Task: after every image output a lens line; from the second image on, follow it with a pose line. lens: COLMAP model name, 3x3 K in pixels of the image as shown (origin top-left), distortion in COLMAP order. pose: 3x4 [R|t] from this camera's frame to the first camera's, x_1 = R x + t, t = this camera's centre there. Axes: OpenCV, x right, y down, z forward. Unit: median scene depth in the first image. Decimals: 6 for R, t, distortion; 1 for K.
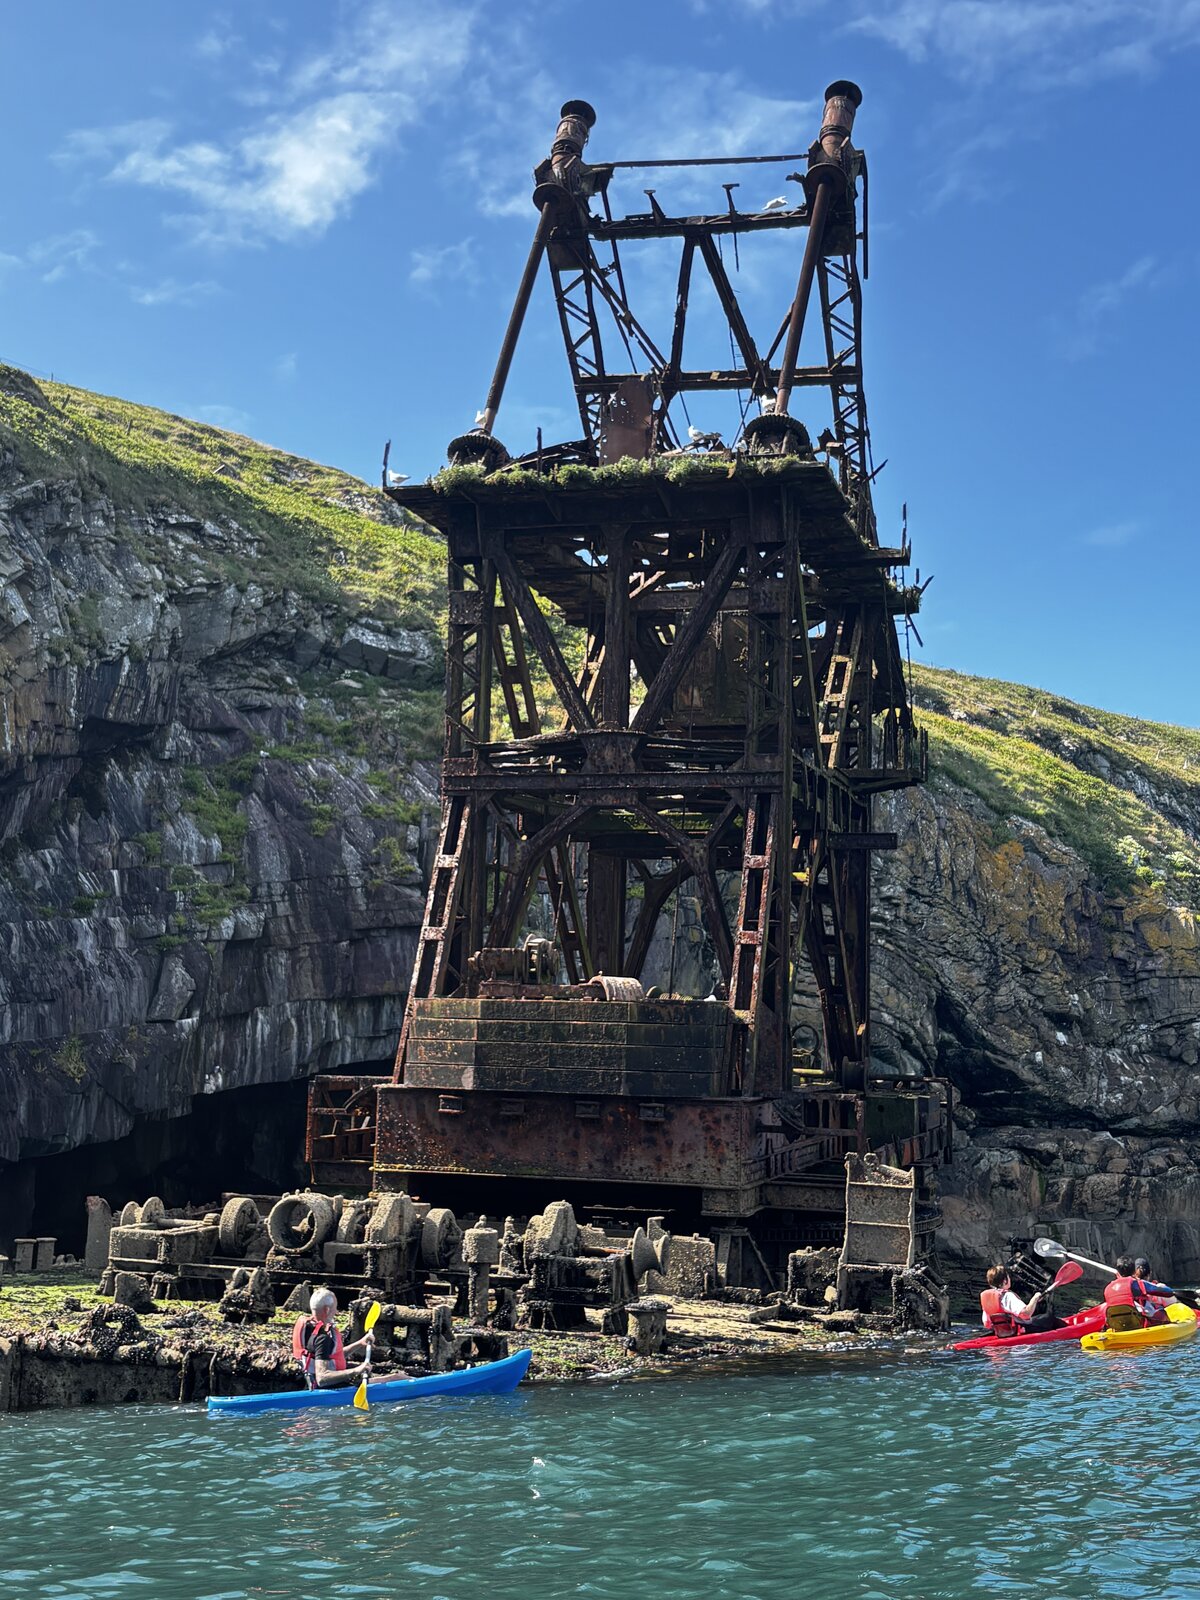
lens RADIAL K [[1953.5, 0, 576.1], [0, 1953.5, 825.9], [0, 0, 1]] dist [0.226181, -1.005294]
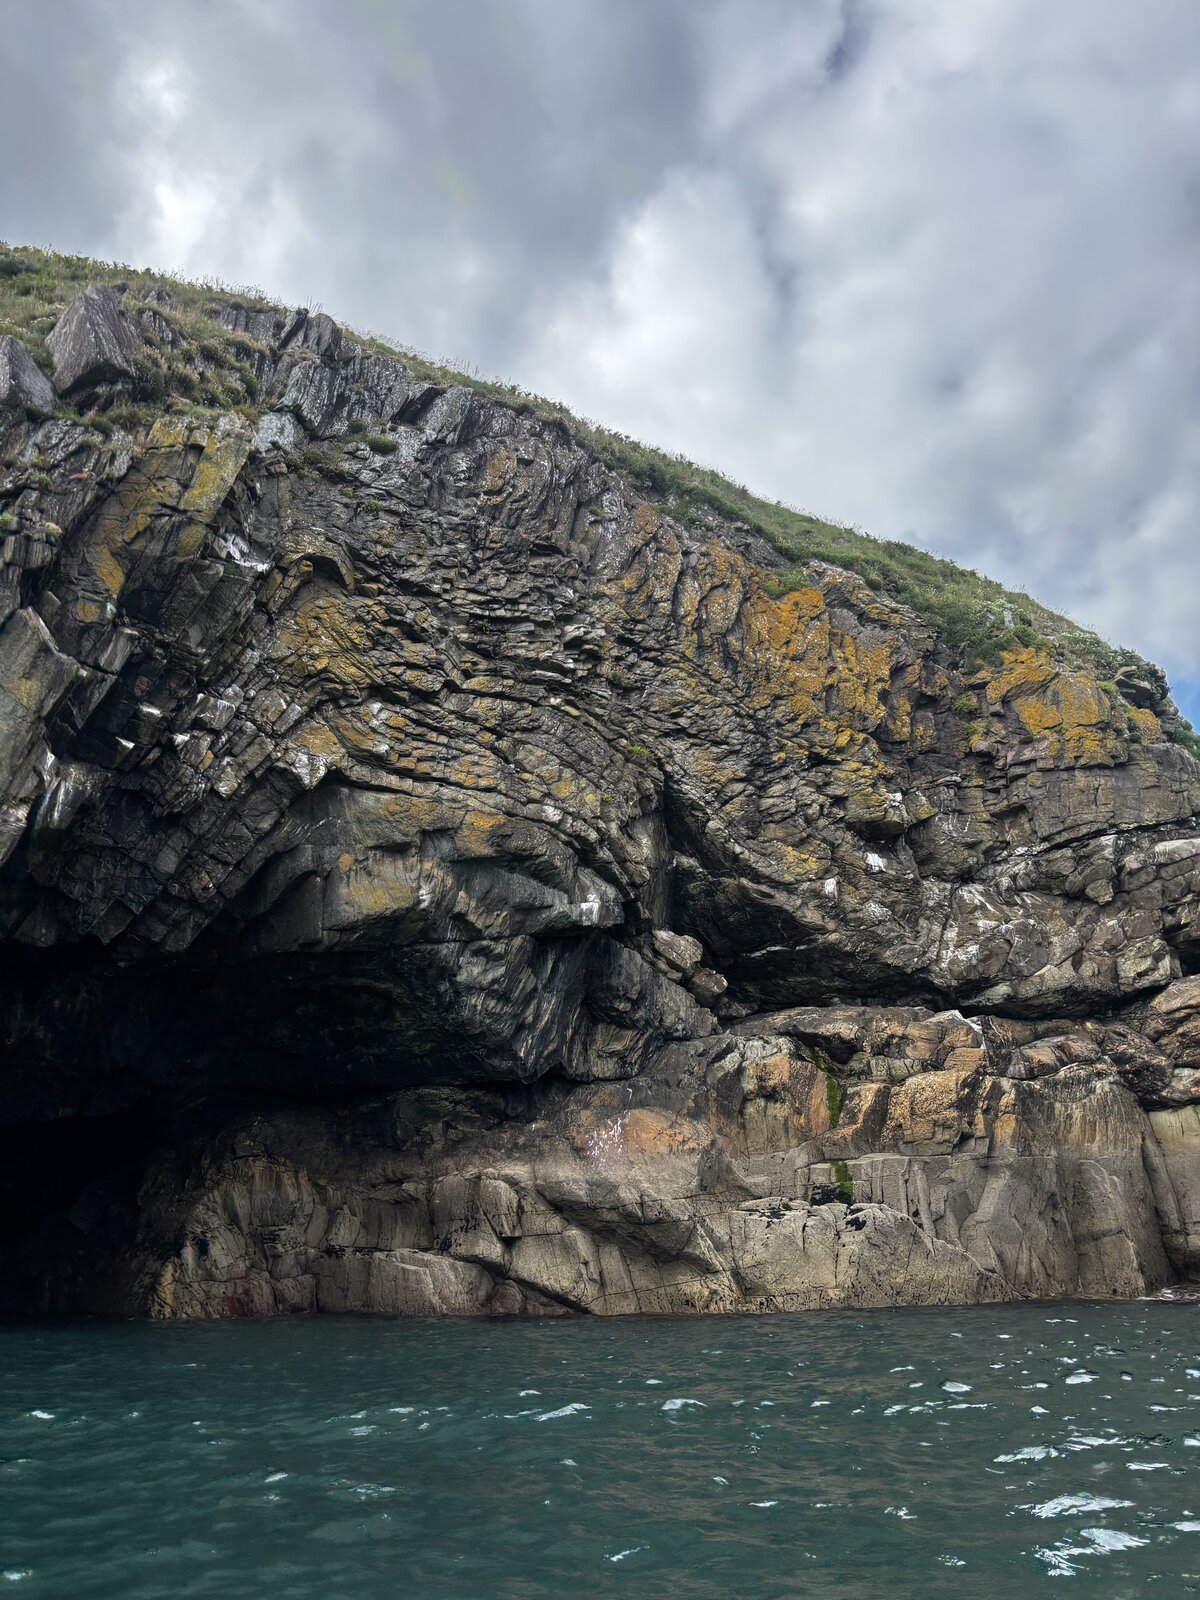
lens RADIAL K [[1222.5, 0, 574.7], [0, 1222.5, 827.6], [0, 0, 1]] dist [0.125324, -0.436144]
pose [[0.985065, -0.037558, -0.168037, 0.236406], [0.019211, 0.993800, -0.109508, 0.148649], [0.171108, 0.104644, 0.979679, 0.656346]]
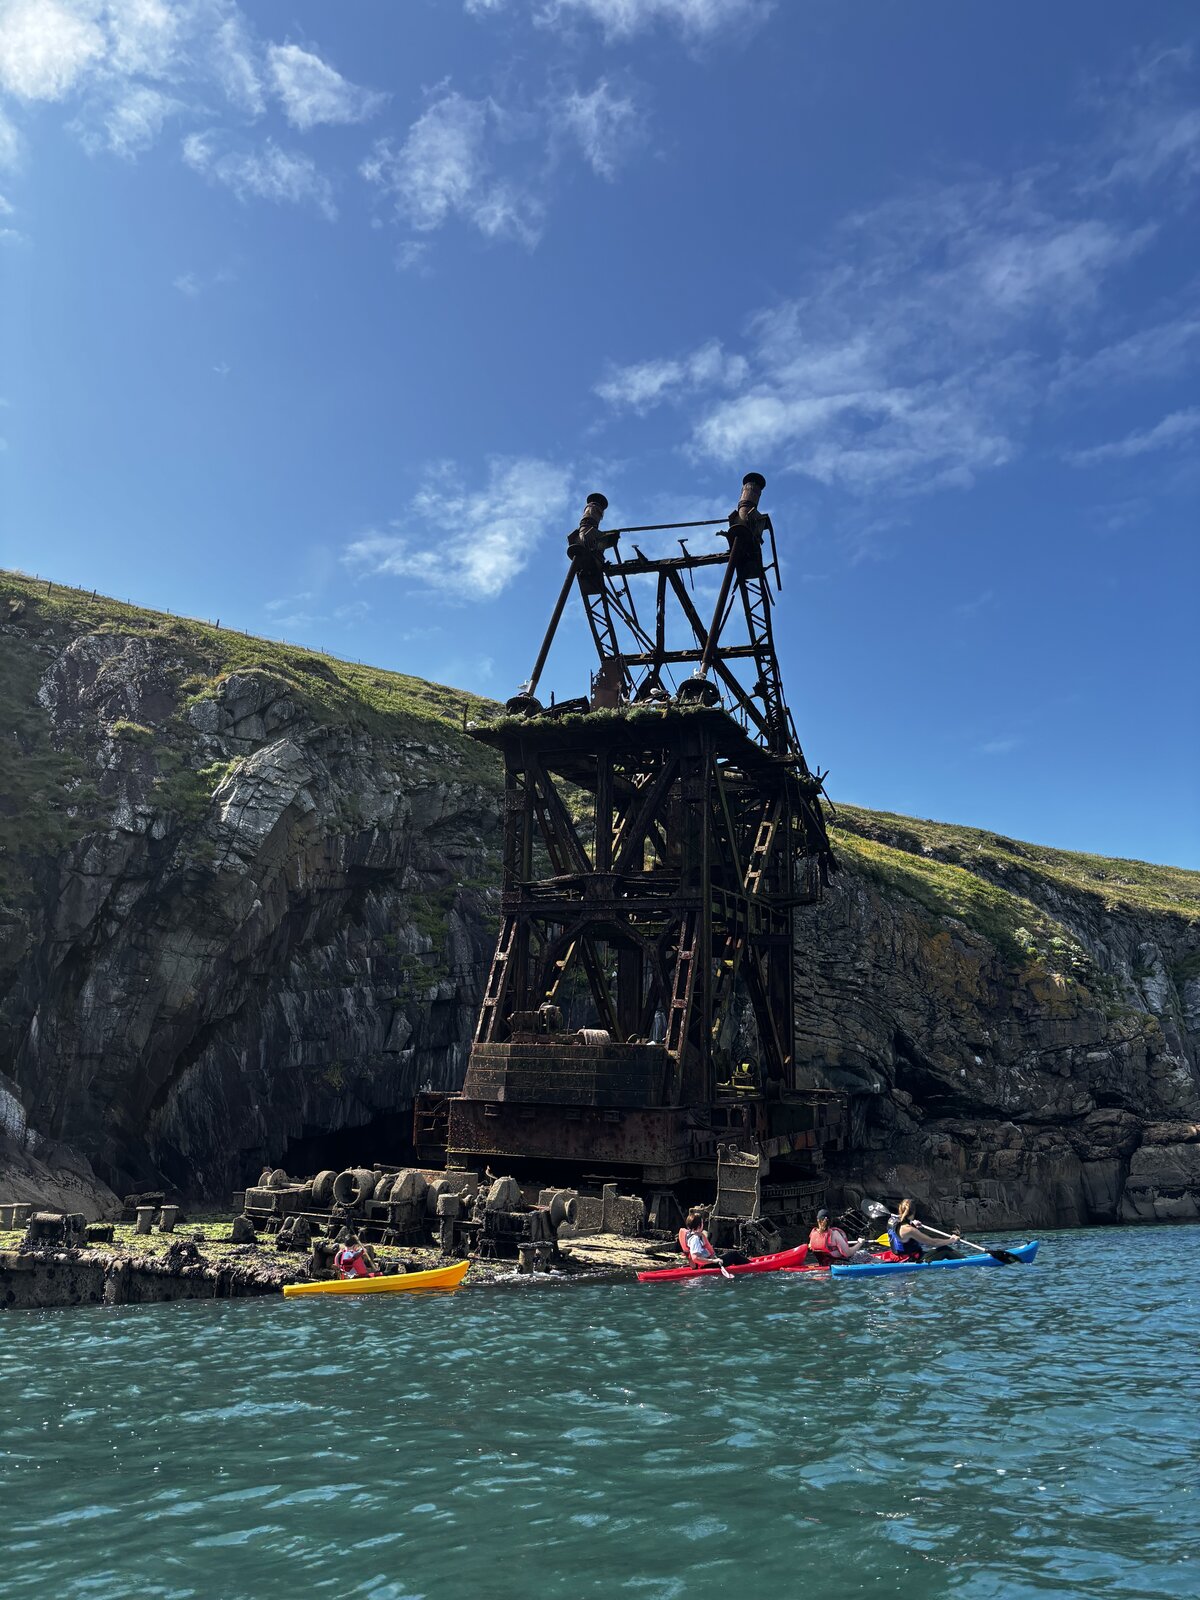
lens RADIAL K [[1222.5, 0, 574.7], [0, 1222.5, 827.6], [0, 0, 1]] dist [0.125324, -0.436144]
pose [[0.993313, -0.022872, -0.113167, 0.049850], [0.014179, 0.996928, -0.077031, -0.004133], [0.114581, 0.074911, 0.990585, -0.002193]]
